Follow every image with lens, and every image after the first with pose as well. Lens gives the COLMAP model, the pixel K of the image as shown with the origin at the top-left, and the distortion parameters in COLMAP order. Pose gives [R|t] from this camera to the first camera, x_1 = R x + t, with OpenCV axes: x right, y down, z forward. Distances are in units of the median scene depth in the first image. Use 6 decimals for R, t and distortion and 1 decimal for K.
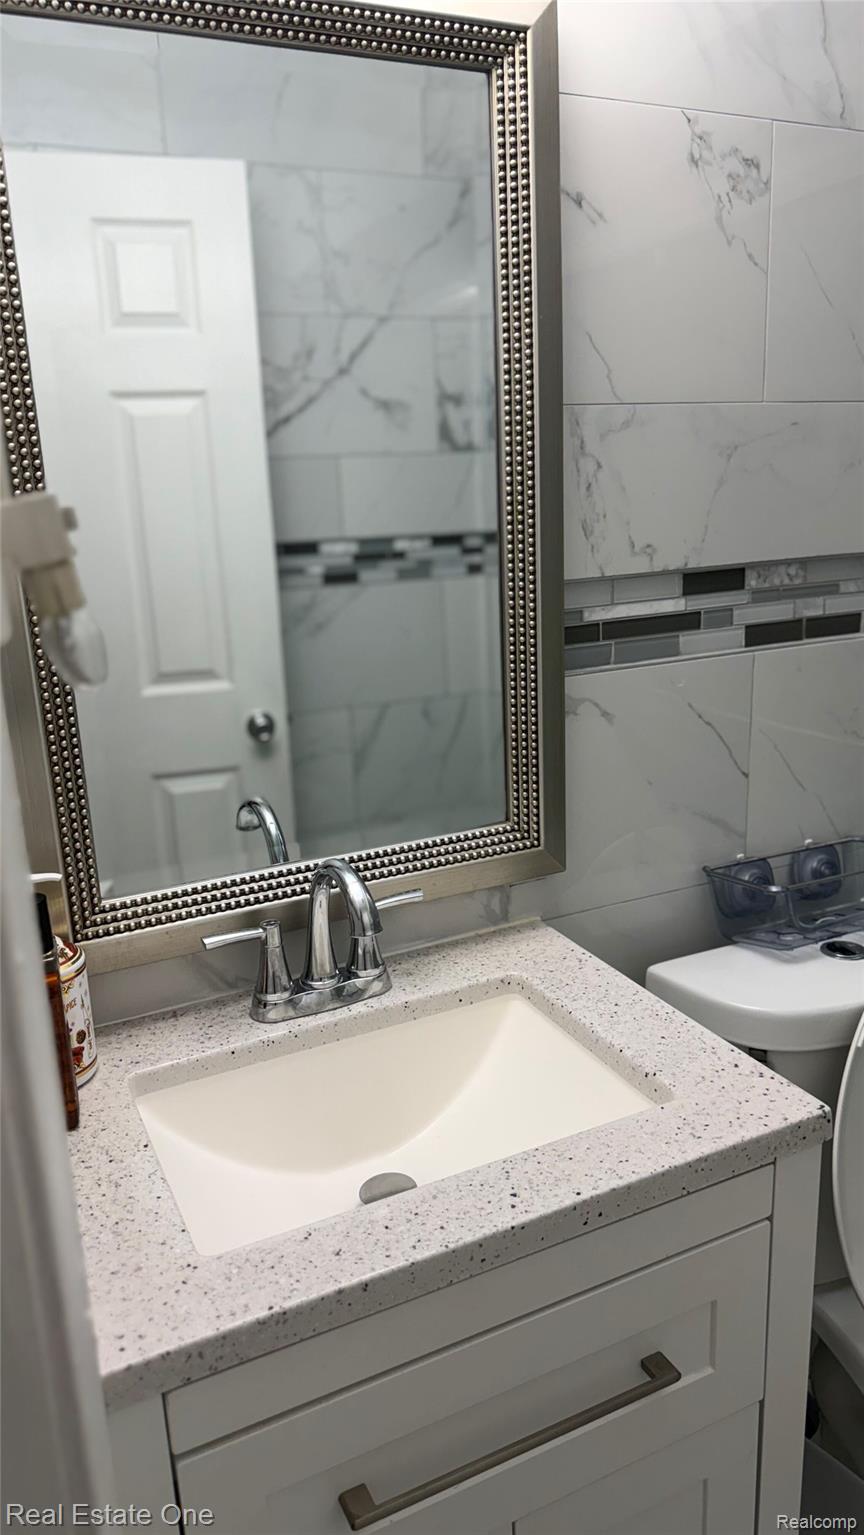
lens RADIAL K [[1116.1, 0, 432.0], [0, 1116.1, 767.5], [0, 0, 1]] dist [0.075865, -0.146542]
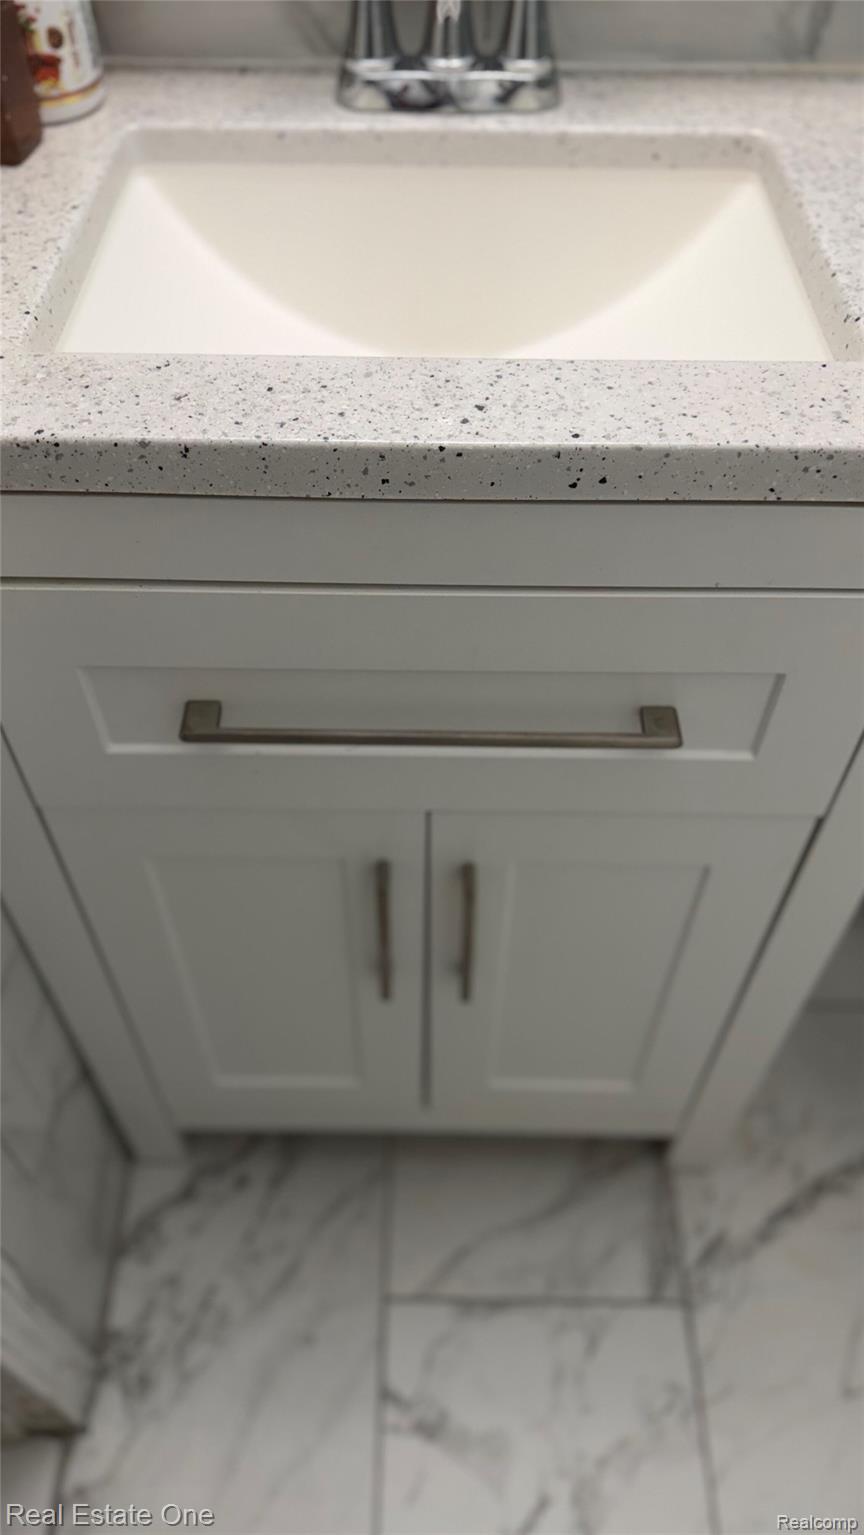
lens RADIAL K [[1094.9, 0, 433.4], [0, 1094.9, 810.5], [0, 0, 1]] dist [0.069882, -0.067601]
pose [[0.899501, 0.371643, -0.229739, 0.252330], [-0.162171, 0.772241, 0.614284, 0.168940], [0.405708, -0.515292, 0.754901, 0.386622]]
